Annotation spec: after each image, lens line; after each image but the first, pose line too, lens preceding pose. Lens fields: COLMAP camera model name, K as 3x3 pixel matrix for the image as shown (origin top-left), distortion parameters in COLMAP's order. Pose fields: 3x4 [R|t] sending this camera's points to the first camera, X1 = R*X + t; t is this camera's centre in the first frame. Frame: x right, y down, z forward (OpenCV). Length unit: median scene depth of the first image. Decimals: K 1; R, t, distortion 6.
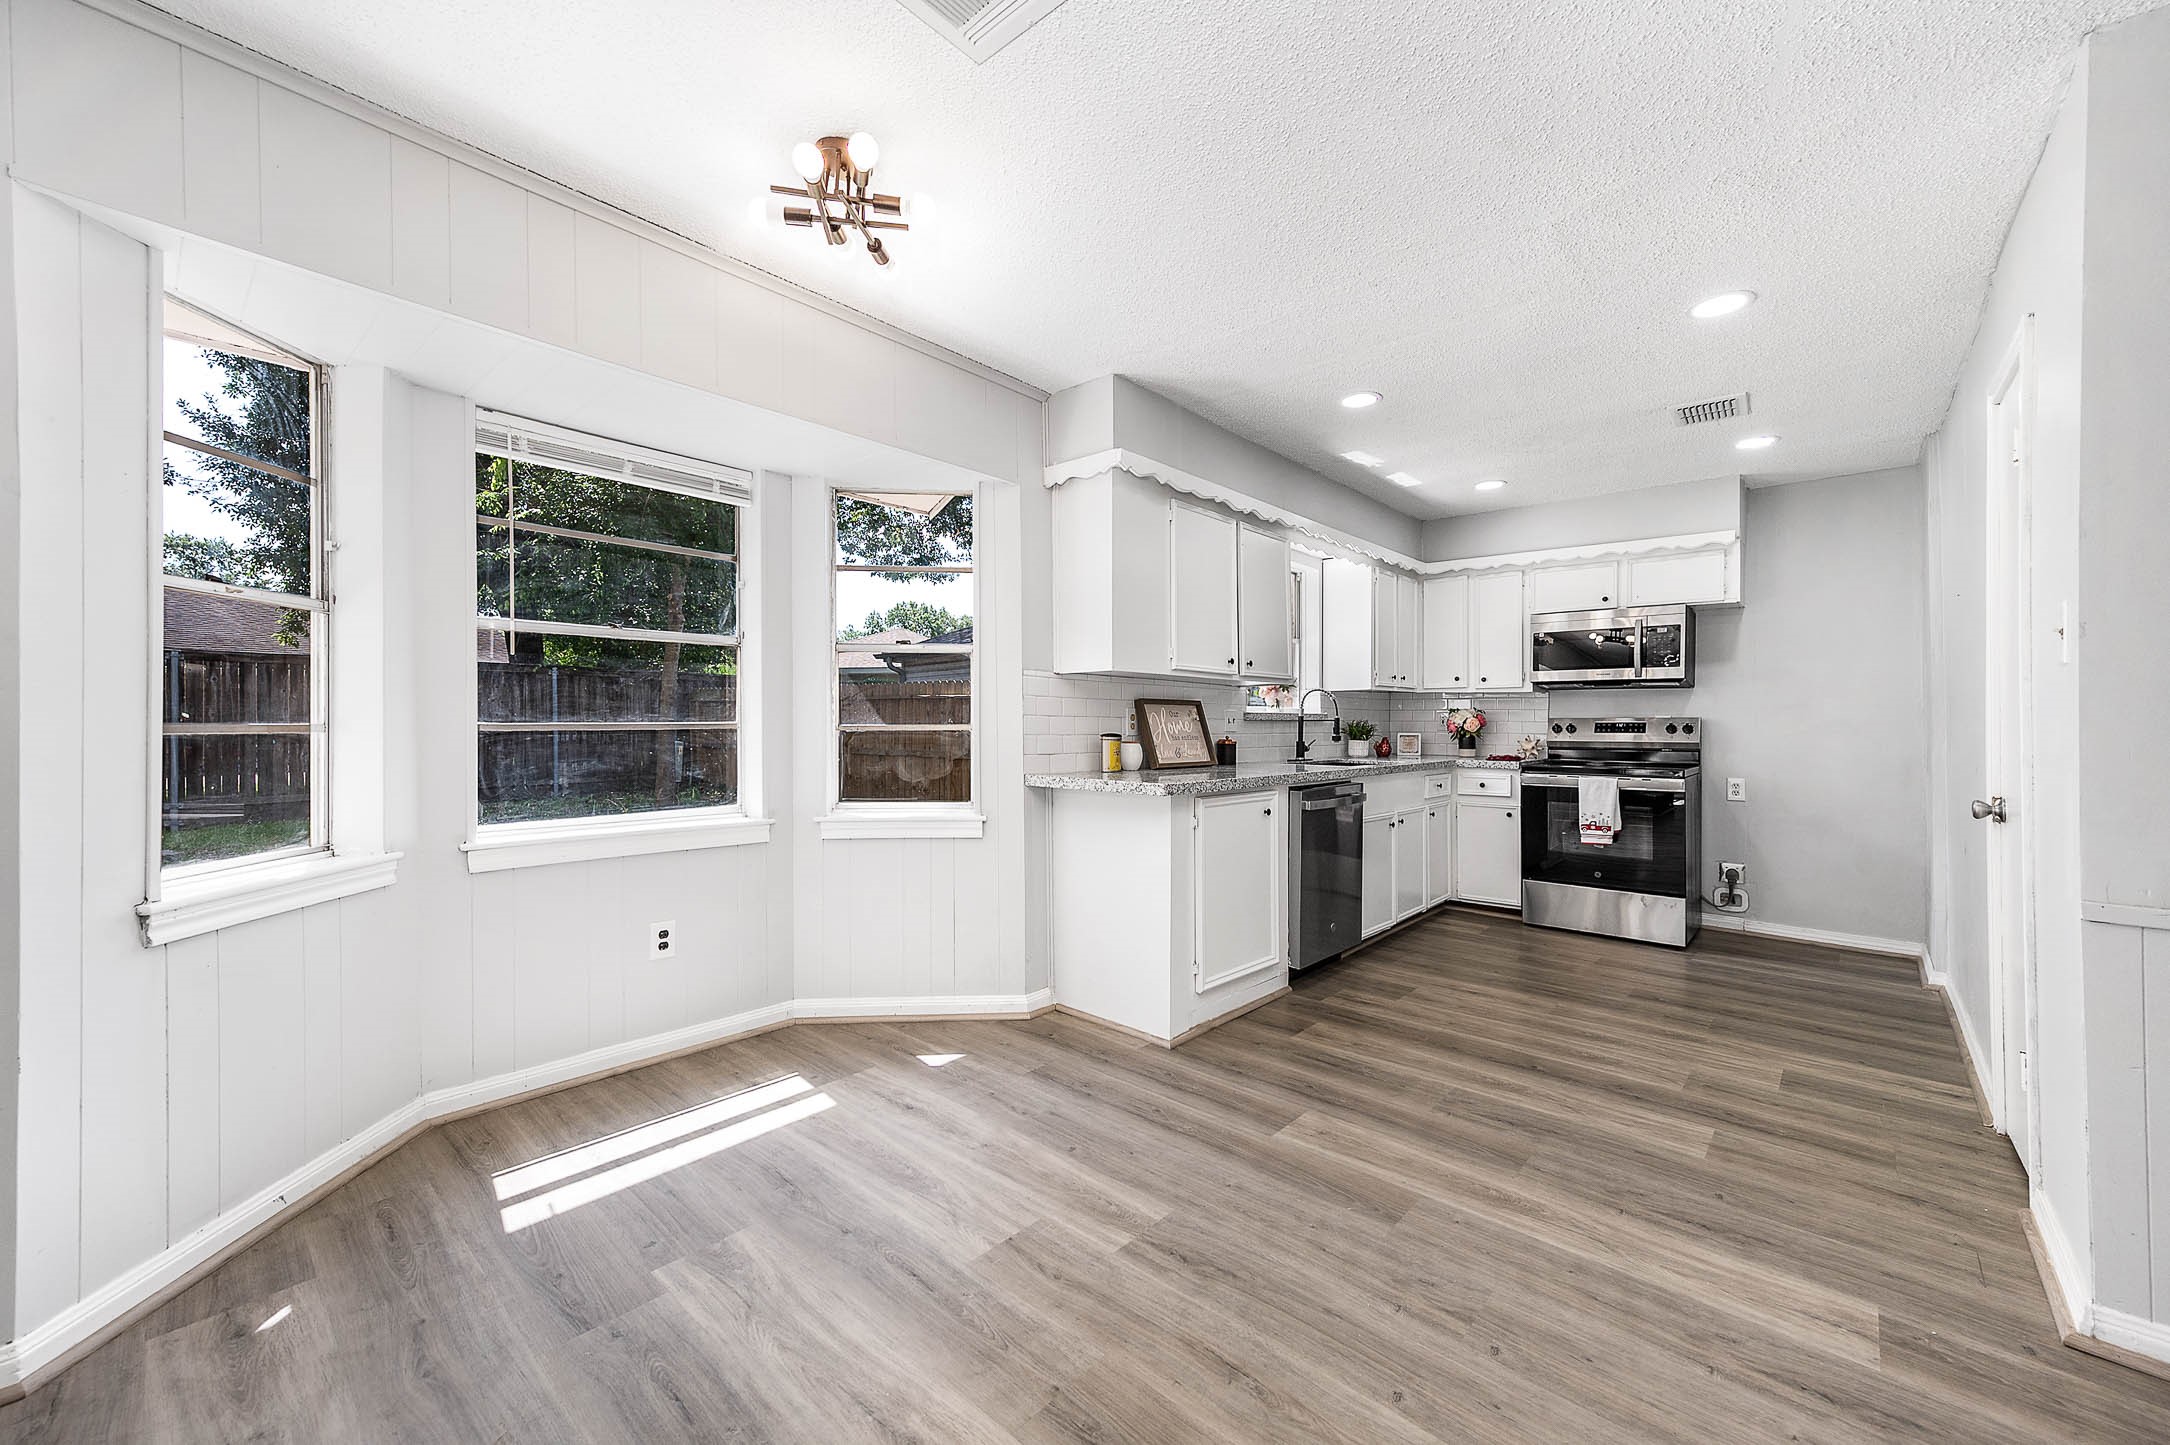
lens RADIAL K [[851.0, 0, 1082.7], [0, 851.0, 723.4], [0, 0, 1]] dist [0.012953, 0.000485]
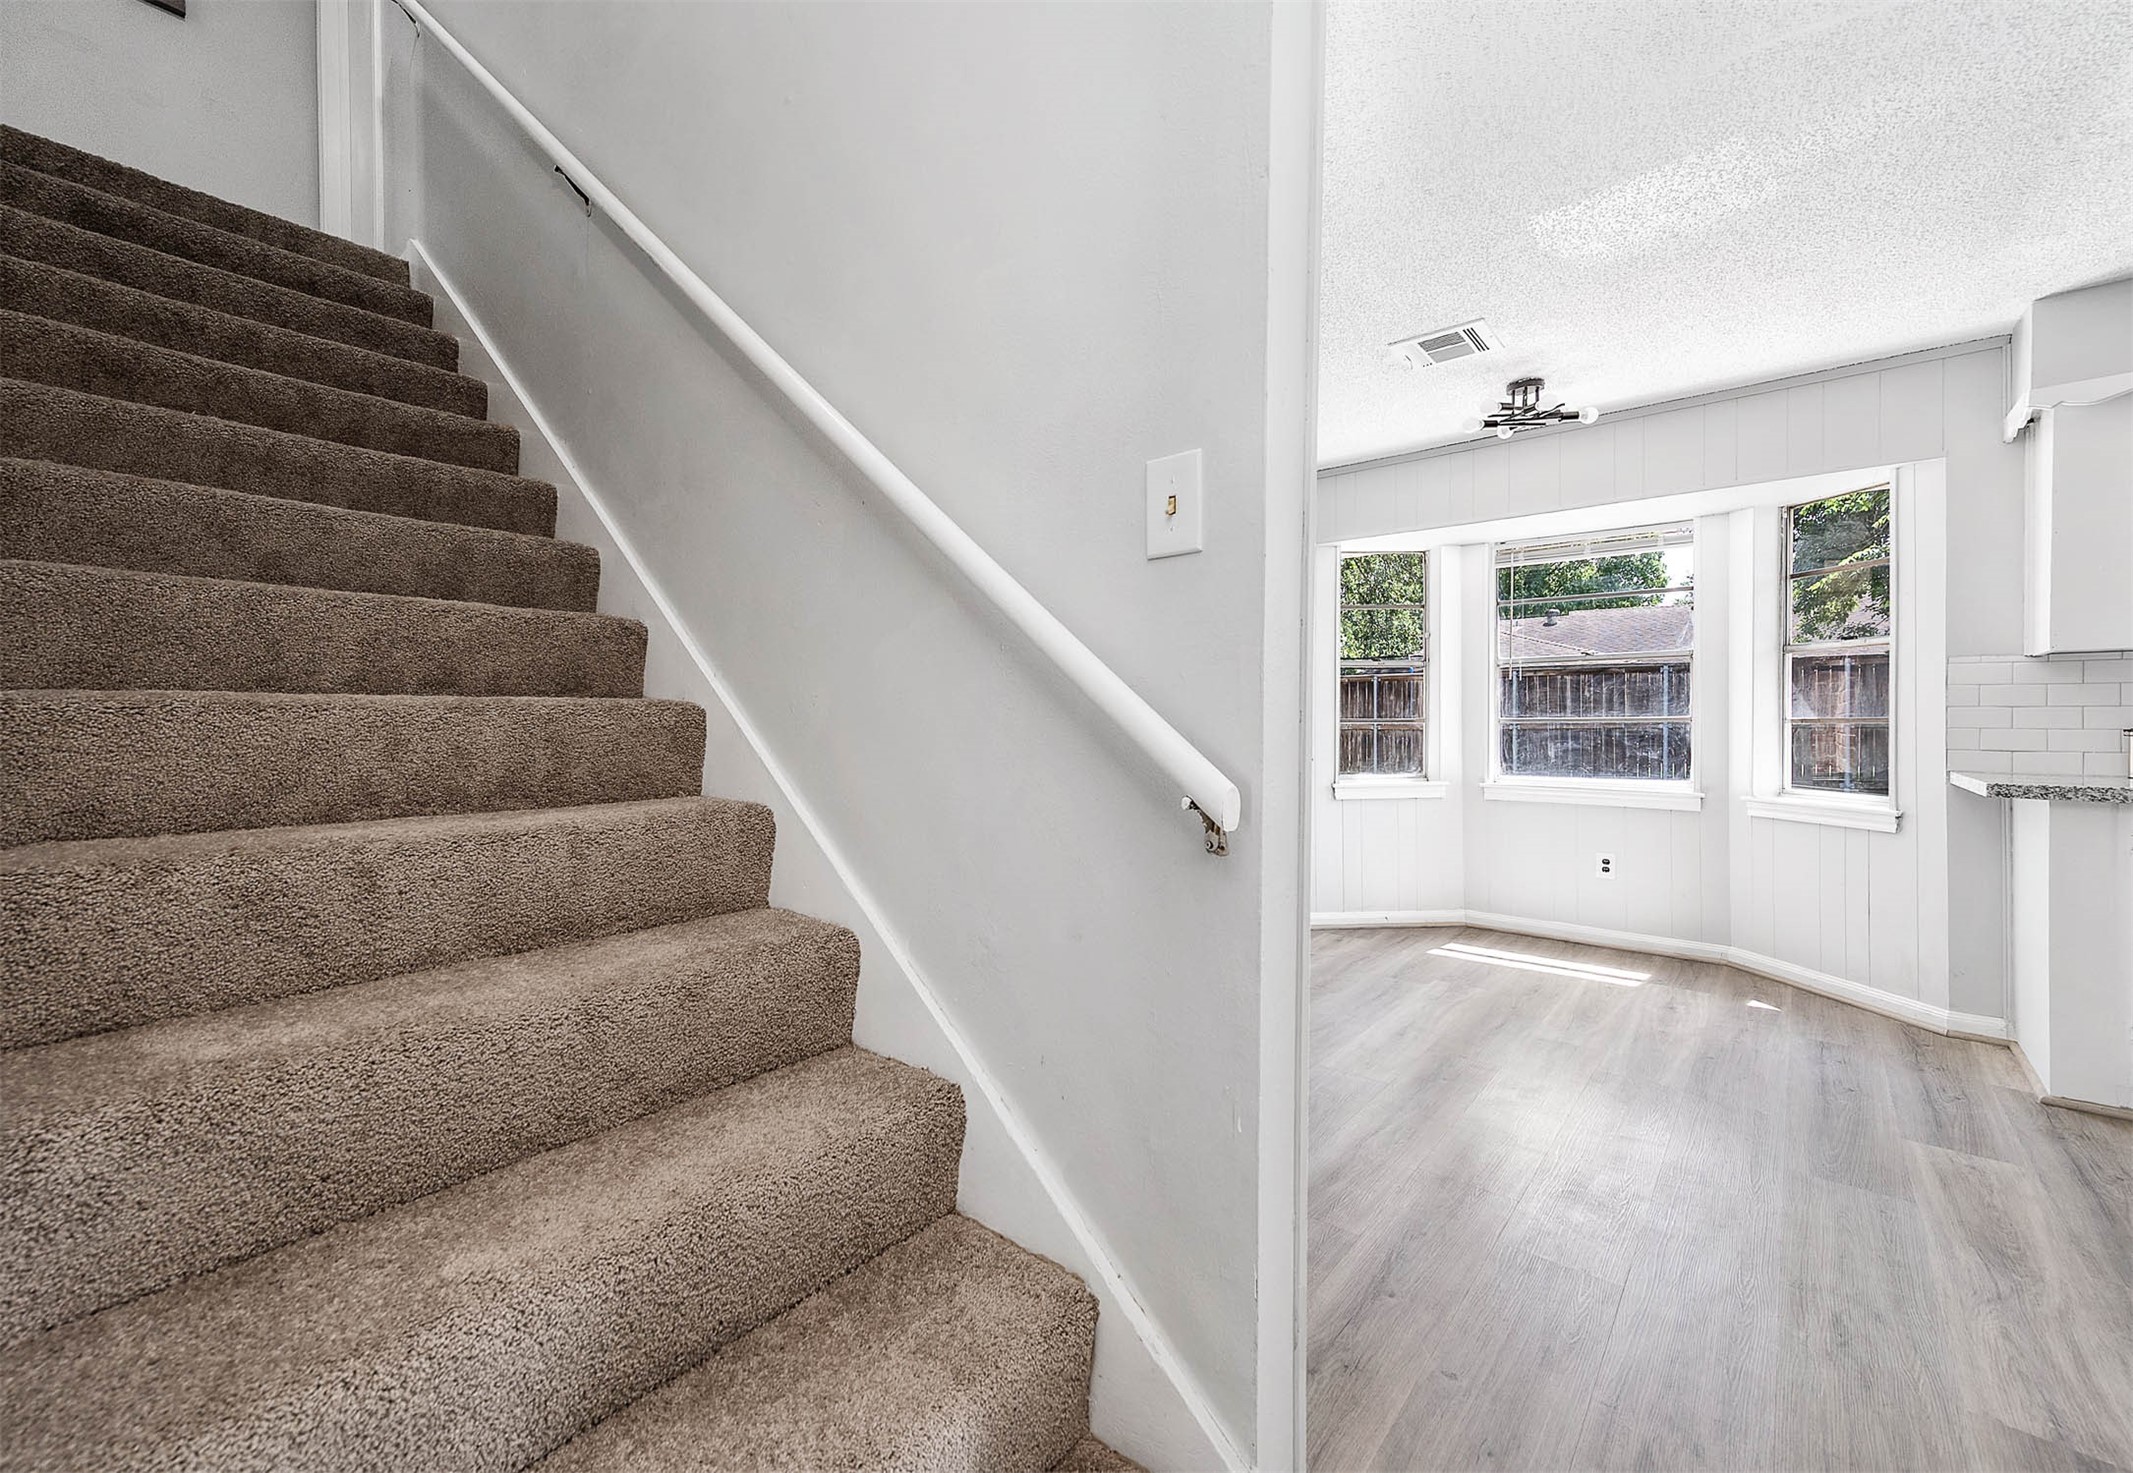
lens RADIAL K [[867.5, 0, 1025.2], [0, 867.5, 720.1], [0, 0, 1]] dist [0.007809, 0.001368]
pose [[0.010268, -0.001721, -0.999946, 0.723100], [0.002844, 0.999995, -0.001691, 0.002745], [0.999943, -0.002827, 0.010273, -0.007295]]
